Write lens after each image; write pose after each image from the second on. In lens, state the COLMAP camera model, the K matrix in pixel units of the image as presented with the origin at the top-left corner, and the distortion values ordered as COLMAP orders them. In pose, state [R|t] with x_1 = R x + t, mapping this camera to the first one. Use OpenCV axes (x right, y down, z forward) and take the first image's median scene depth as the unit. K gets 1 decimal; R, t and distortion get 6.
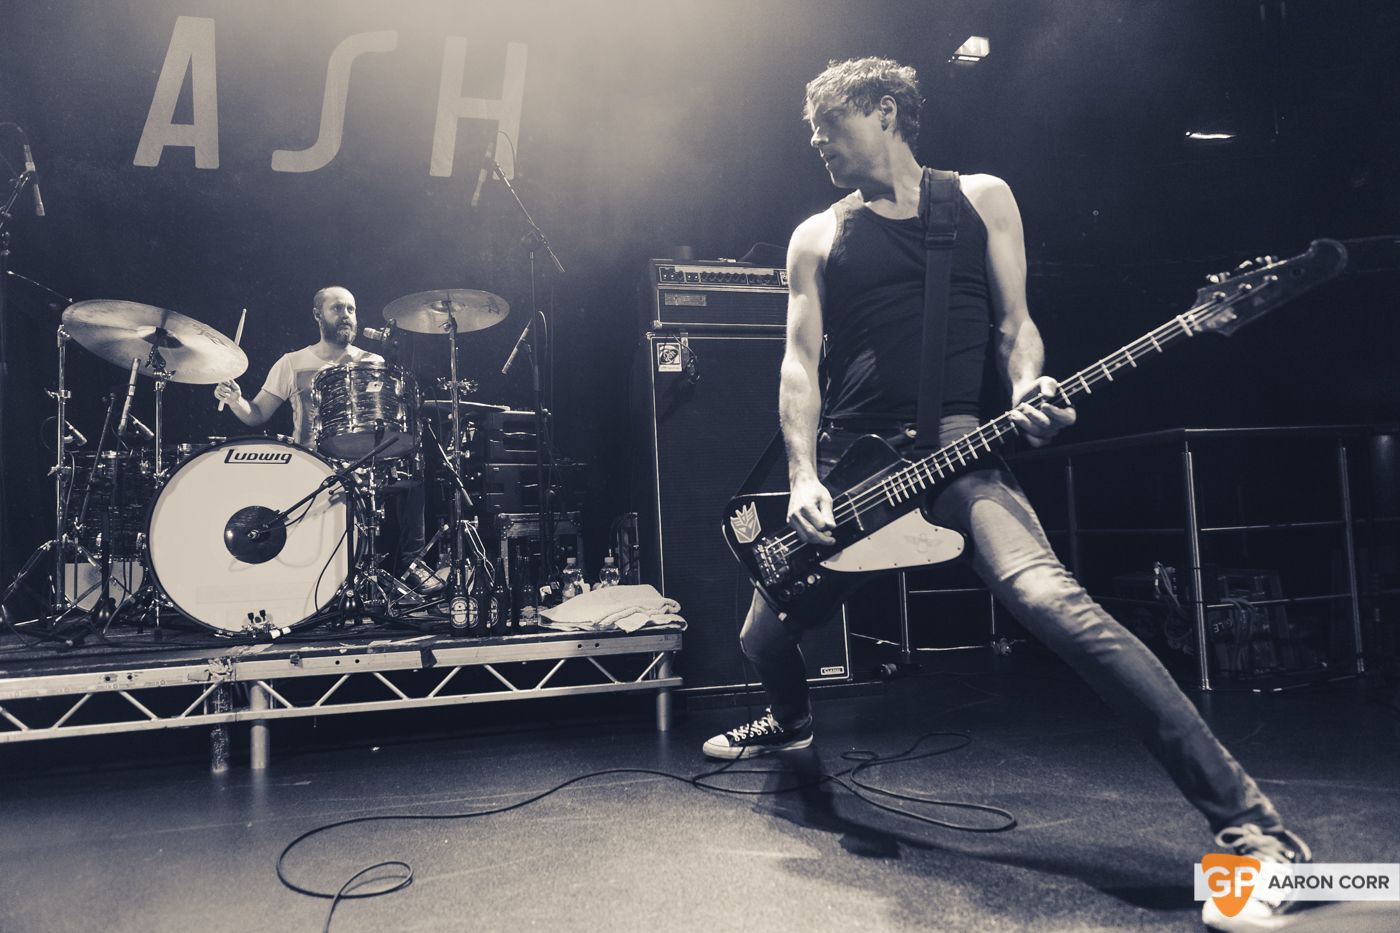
lens RADIAL K [[943.1, 0, 694.8], [0, 943.1, 468.3], [0, 0, 1]] dist [-0.021680, 0.012088]
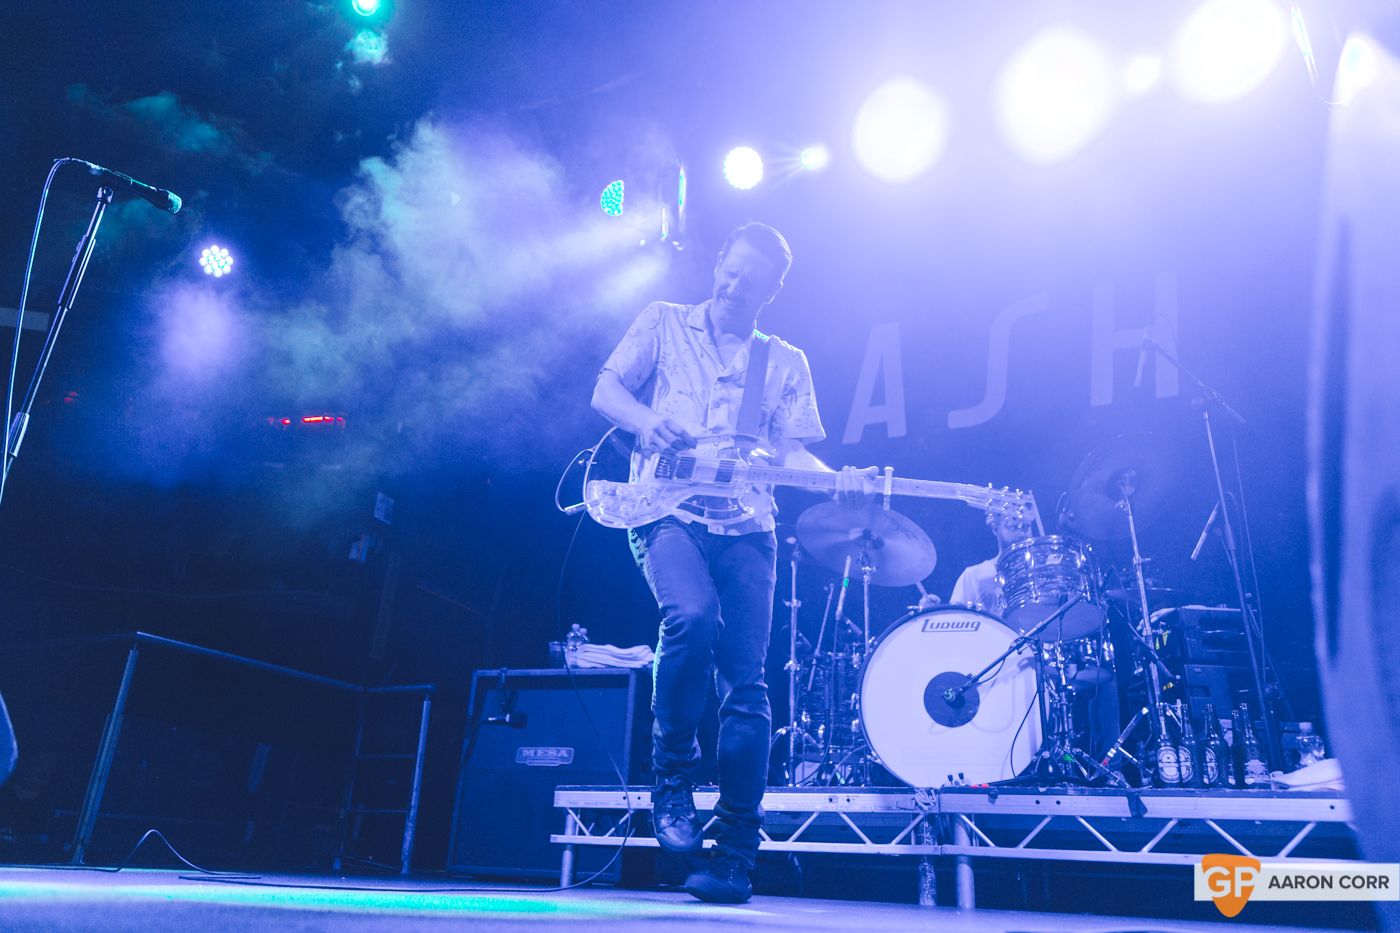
lens RADIAL K [[943.1, 0, 700.0], [0, 943.1, 461.6], [0, 0, 1]] dist [-0.021680, 0.012088]
pose [[0.778058, -0.178305, -0.602357, -0.006858], [-0.042177, 0.941881, -0.333289, 0.181900], [0.626775, 0.284723, 0.725317, -0.011366]]
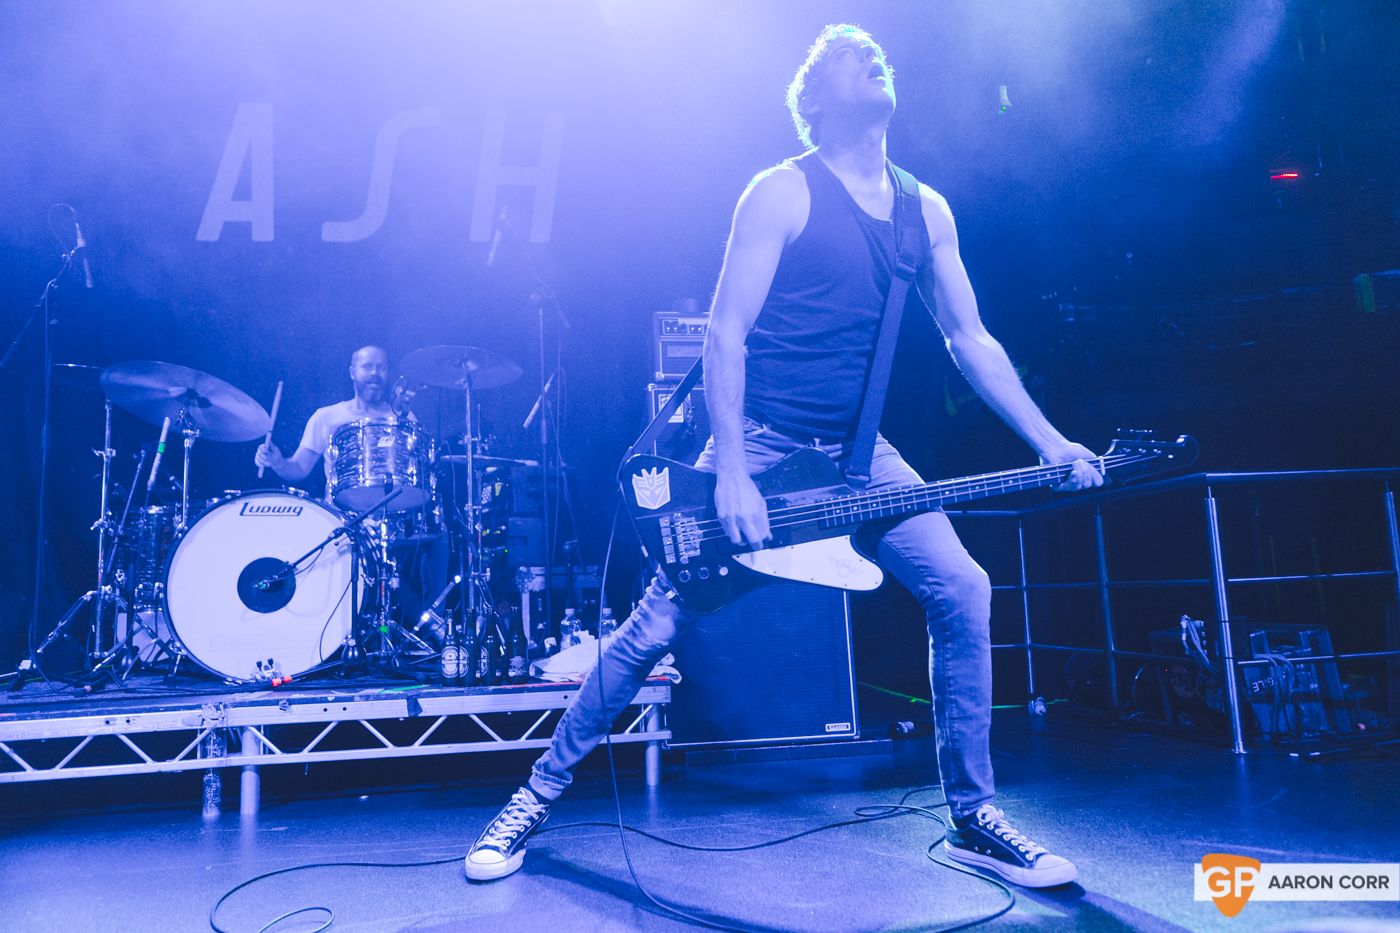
lens RADIAL K [[943.1, 0, 693.6], [0, 943.1, 468.4], [0, 0, 1]] dist [-0.021680, 0.012088]
pose [[0.995487, -0.011280, -0.094223, 0.098559], [0.005374, 0.998018, -0.062700, 0.009917], [0.094744, 0.061911, 0.993575, 0.009115]]
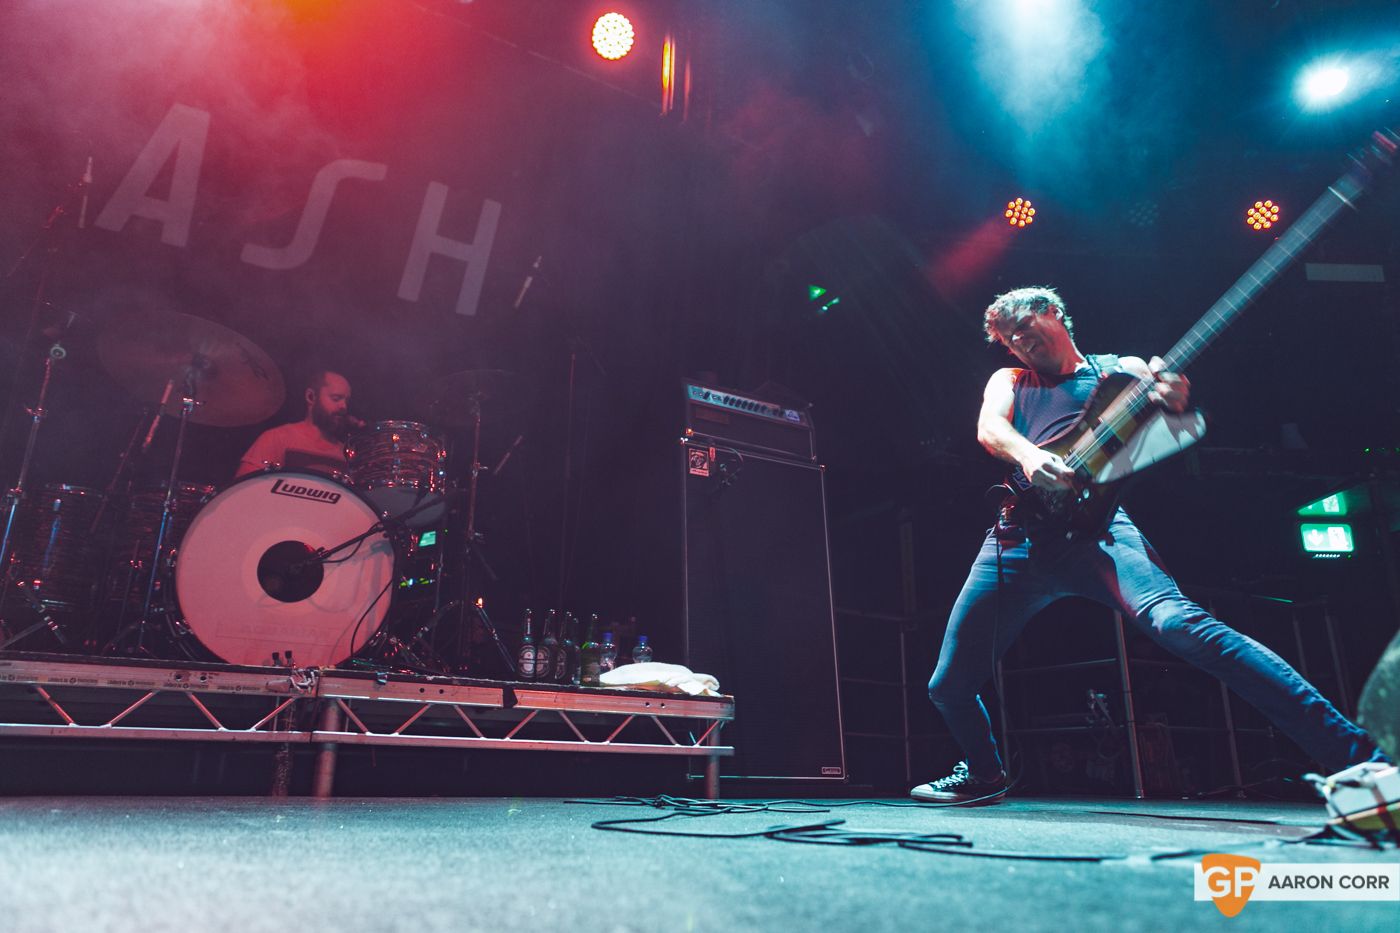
lens RADIAL K [[943.1, 0, 697.4], [0, 943.1, 463.1], [0, 0, 1]] dist [-0.021680, 0.012088]
pose [[0.957320, 0.141113, 0.252243, -0.329252], [-0.071924, 0.961571, -0.264967, 0.185948], [-0.279940, 0.235516, 0.930680, -0.014379]]
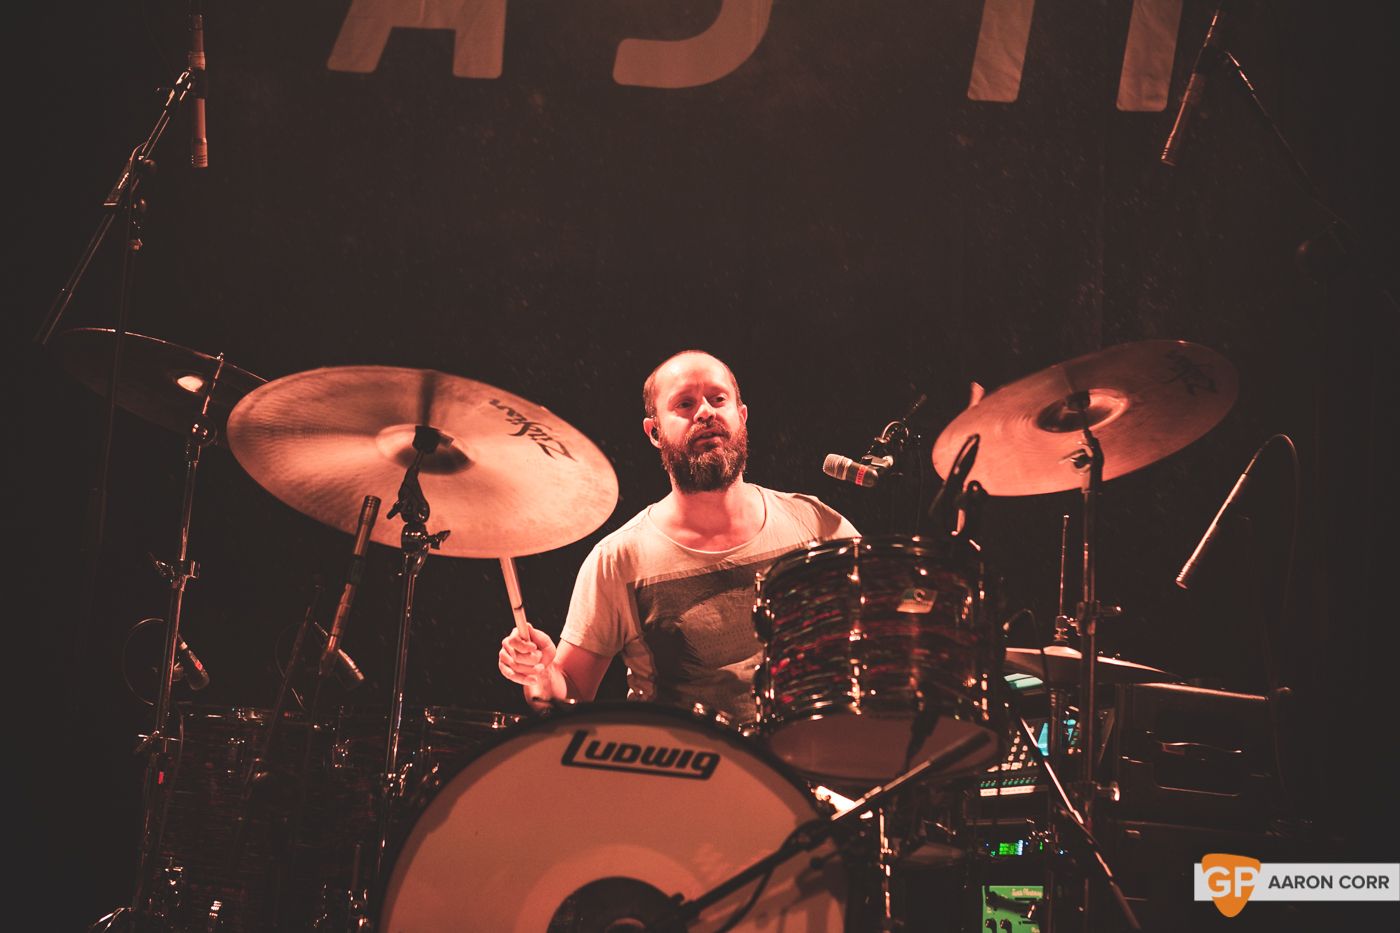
lens RADIAL K [[2311.7, 0, 696.6], [0, 2311.7, 441.4], [0, 0, 1]] dist [-0.049296, 0.000000]
pose [[0.958634, 0.047513, -0.280649, -0.171083], [-0.092567, 0.984415, -0.149529, 0.001116], [0.269171, 0.169323, 0.948091, 0.046719]]
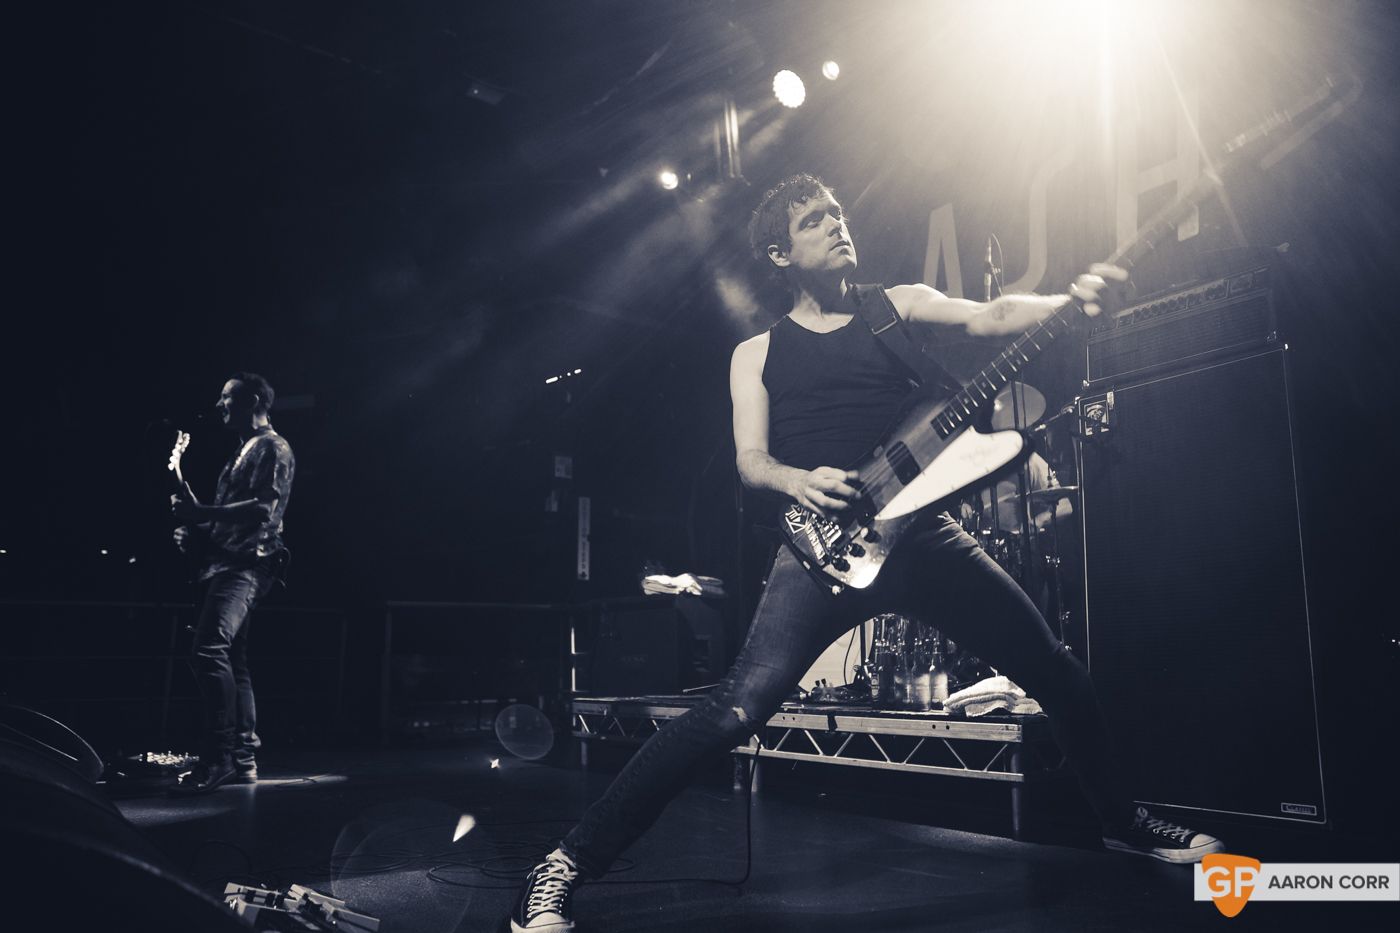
lens RADIAL K [[943.1, 0, 700.6], [0, 943.1, 459.1], [0, 0, 1]] dist [-0.021680, 0.012088]
pose [[0.389688, -0.155522, -0.907720, 0.690739], [0.059784, 0.987831, -0.143582, 0.028731], [0.919004, 0.001685, 0.394244, 0.325695]]
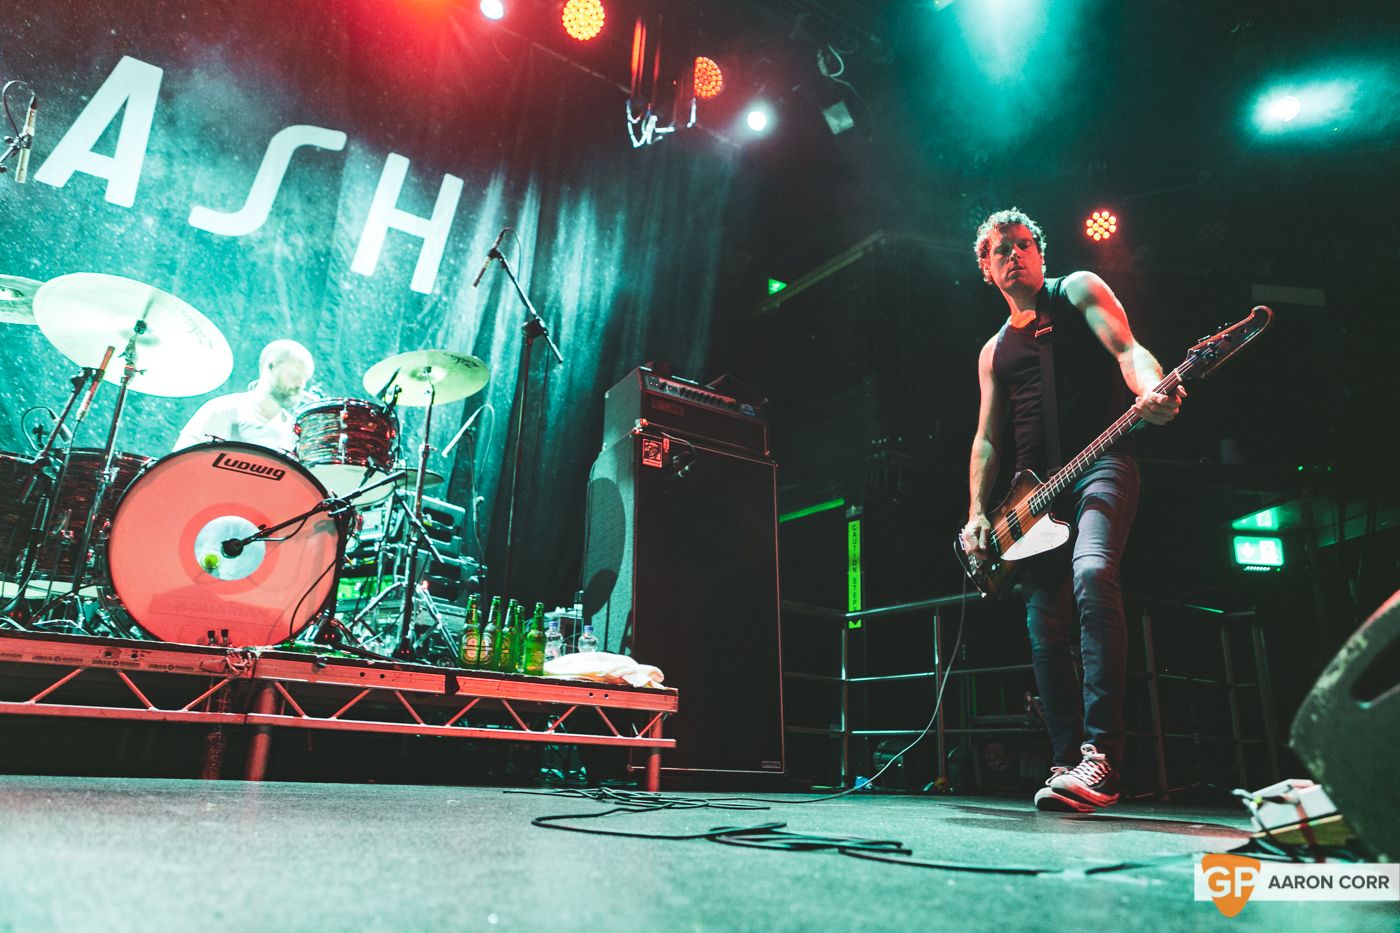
lens RADIAL K [[943.1, 0, 695.8], [0, 943.1, 464.7], [0, 0, 1]] dist [-0.021680, 0.012088]
pose [[0.936721, 0.177562, 0.301705, -0.331418], [-0.100177, 0.961741, -0.254986, 0.180329], [-0.335438, 0.208627, 0.918671, -0.011558]]
